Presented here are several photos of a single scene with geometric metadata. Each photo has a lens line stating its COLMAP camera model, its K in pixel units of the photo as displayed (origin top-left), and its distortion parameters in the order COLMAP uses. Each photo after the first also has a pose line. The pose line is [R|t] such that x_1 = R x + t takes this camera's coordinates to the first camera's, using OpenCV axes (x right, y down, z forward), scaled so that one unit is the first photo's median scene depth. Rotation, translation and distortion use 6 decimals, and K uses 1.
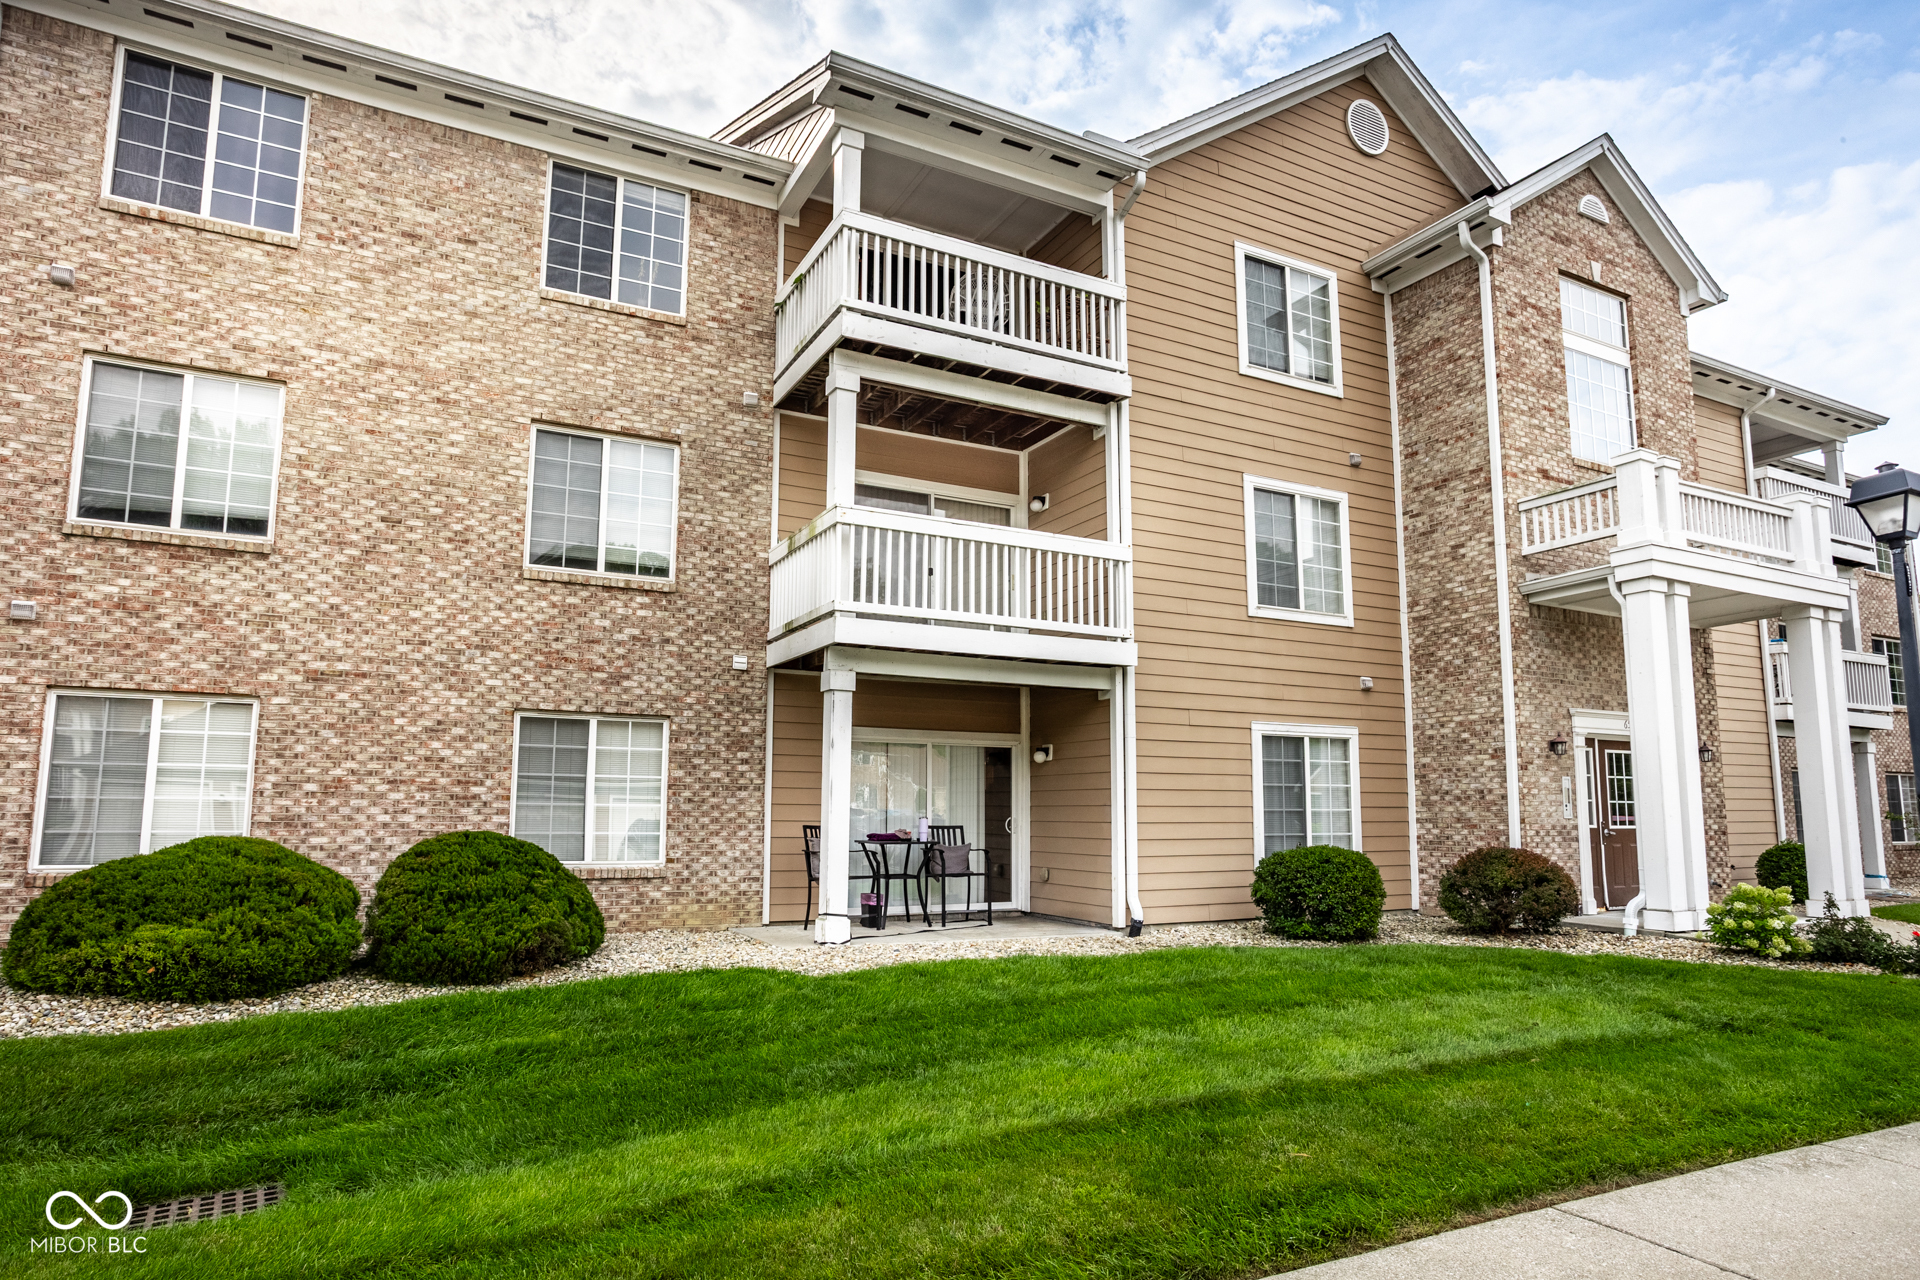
lens RADIAL K [[1108.7, 0, 982.4], [0, 1108.7, 664.8], [0, 0, 1]] dist [-0.058650, -0.000174]
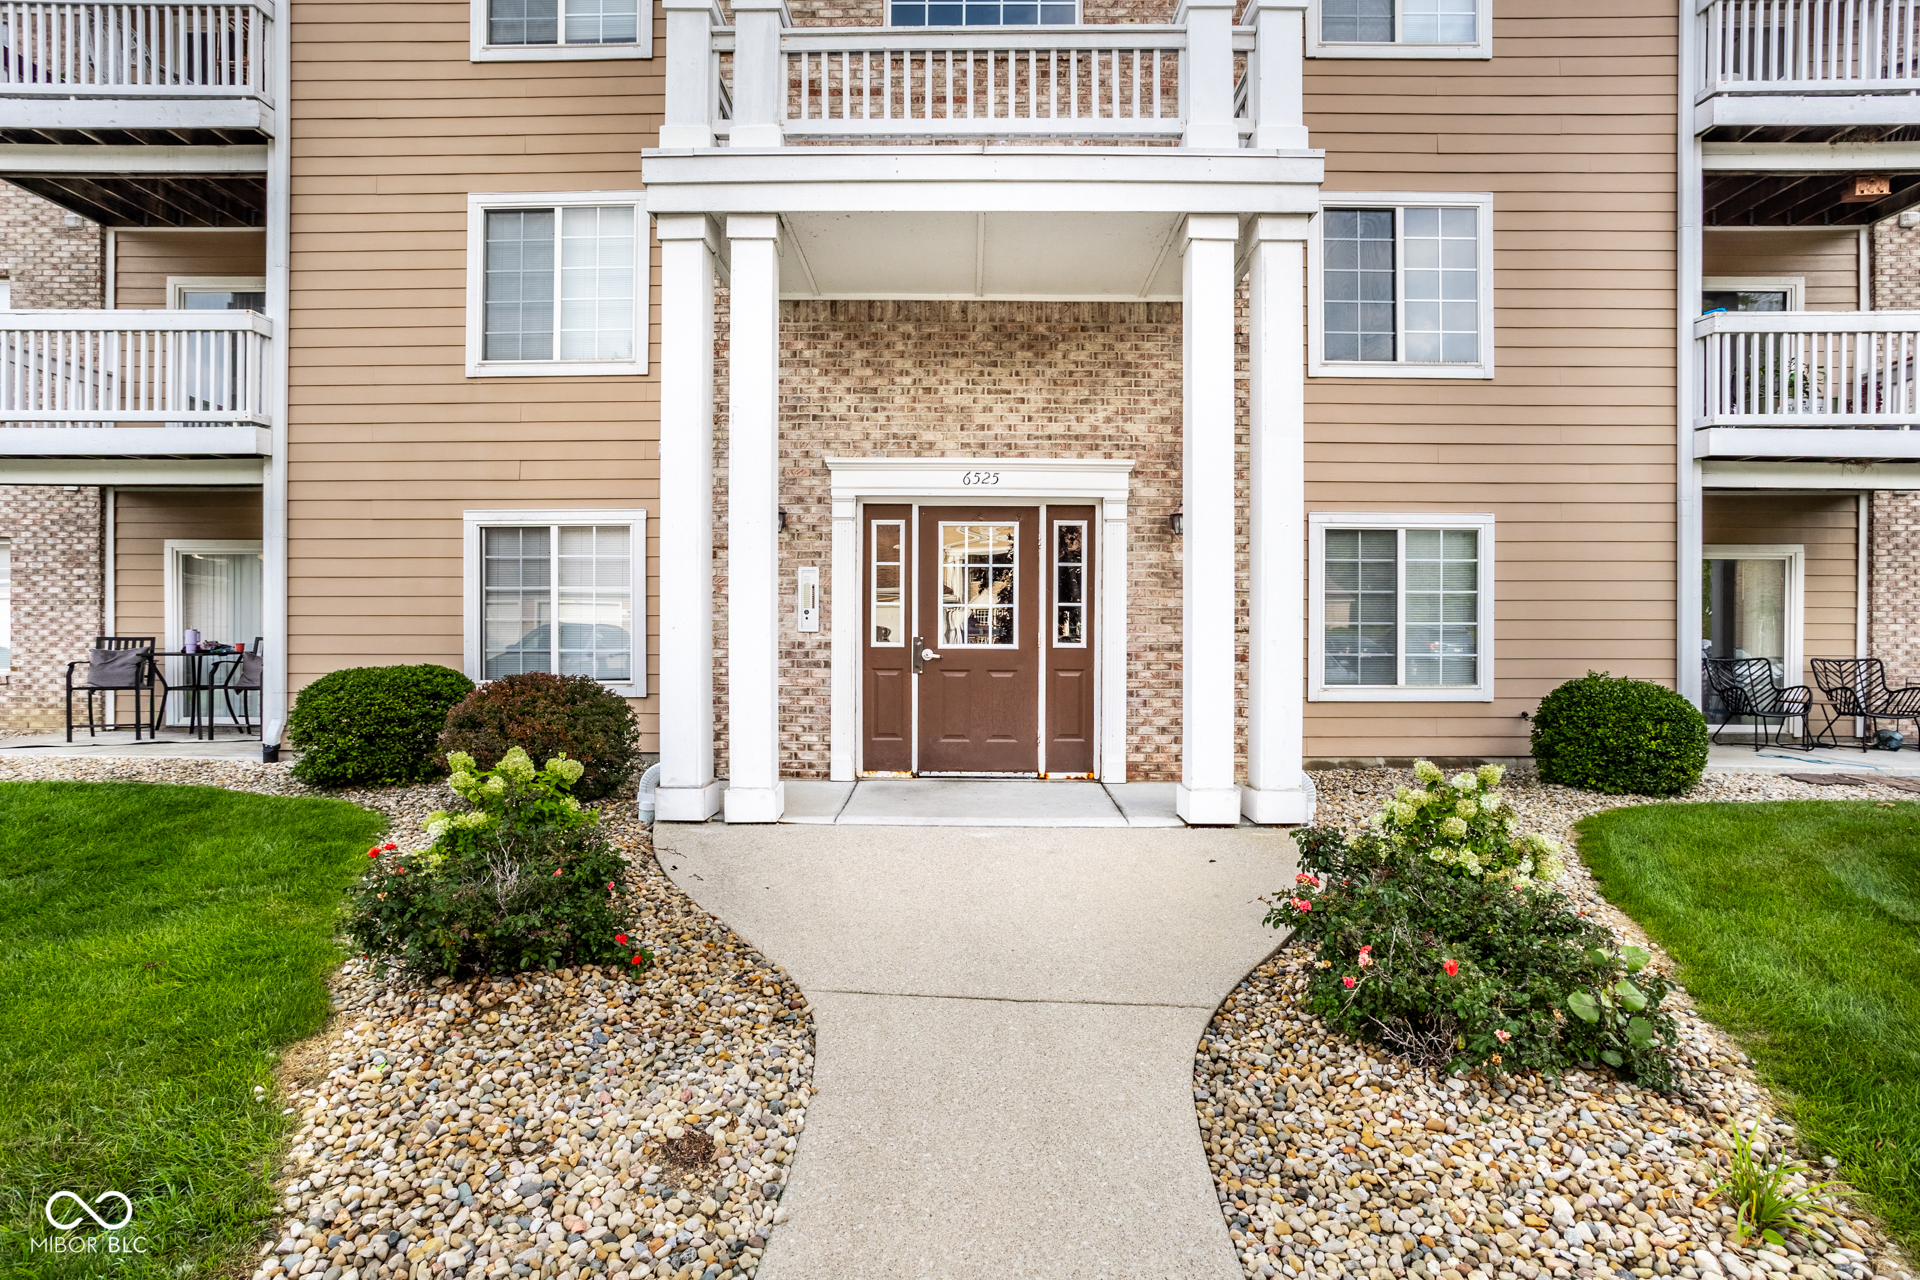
lens RADIAL K [[1036.1, 0, 960.4], [0, 1036.1, 629.0], [0, 0, 1]] dist [-0.008093, 0.002435]
pose [[0.865919, -0.004003, -0.500169, 1.009892], [0.068618, 0.991464, 0.110861, 0.085112], [0.495456, -0.130318, 0.858802, 0.564559]]
